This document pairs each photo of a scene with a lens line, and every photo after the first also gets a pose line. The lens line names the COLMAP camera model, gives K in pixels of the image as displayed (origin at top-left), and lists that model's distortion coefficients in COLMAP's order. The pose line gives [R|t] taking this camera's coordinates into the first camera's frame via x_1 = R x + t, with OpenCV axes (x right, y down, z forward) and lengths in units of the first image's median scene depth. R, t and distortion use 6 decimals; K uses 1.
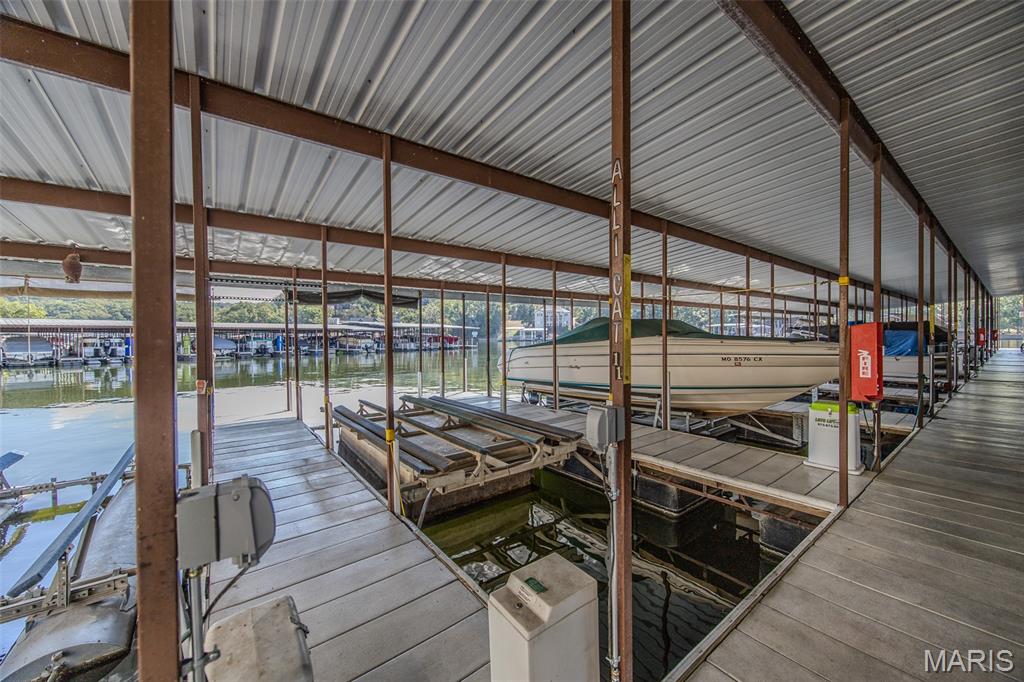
lens RADIAL K [[382.5, 0, 512.0], [0, 382.5, 341.0], [0, 0, 1]] dist [-0.015184, 0.000666]
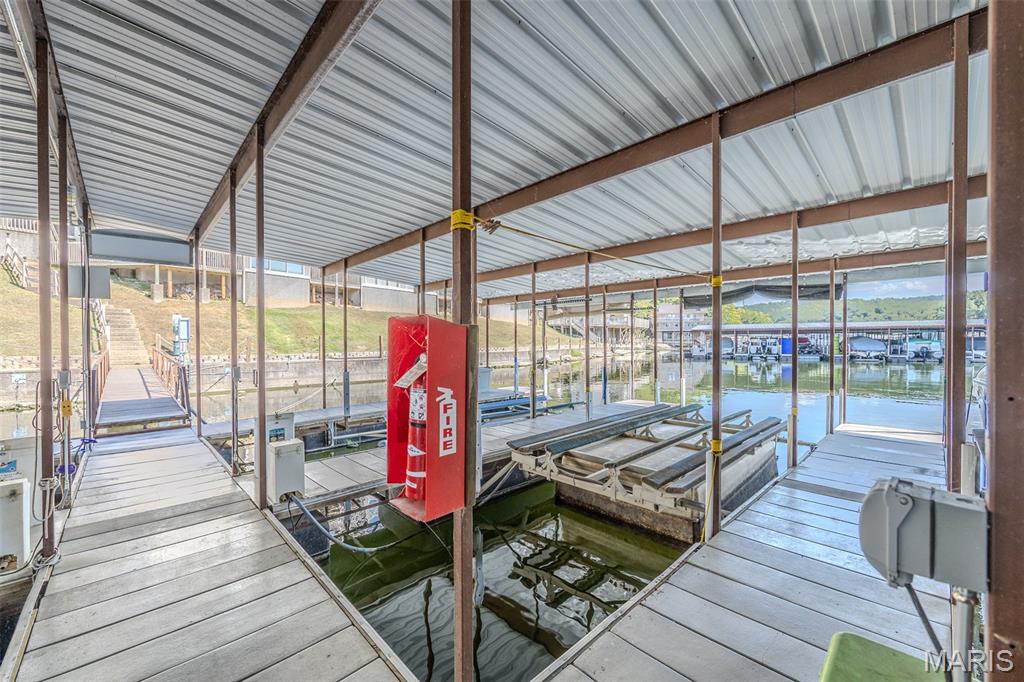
lens RADIAL K [[396.3, 0, 518.1], [0, 396.3, 352.4], [0, 0, 1]] dist [0.000279, 0.000144]
pose [[0.140244, 0.035055, -0.989496, 3.167435], [-0.007621, 0.999382, 0.034325, -0.048121], [0.990088, 0.002728, 0.140424, 2.398401]]
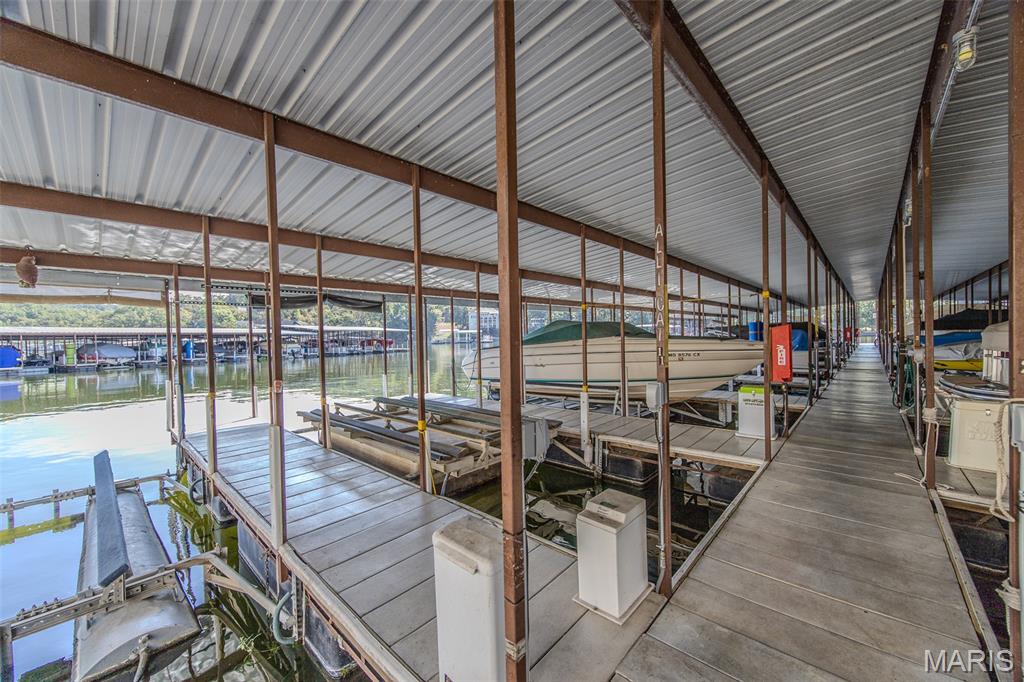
lens RADIAL K [[378.9, 0, 512.0], [0, 378.9, 341.0], [0, 0, 1]] dist [-0.020122, 0.000451]
pose [[0.986197, -0.014520, 0.164939, -0.137671], [0.015402, 0.999873, -0.004069, 0.000627], [-0.164859, 0.006553, 0.986295, -0.099415]]
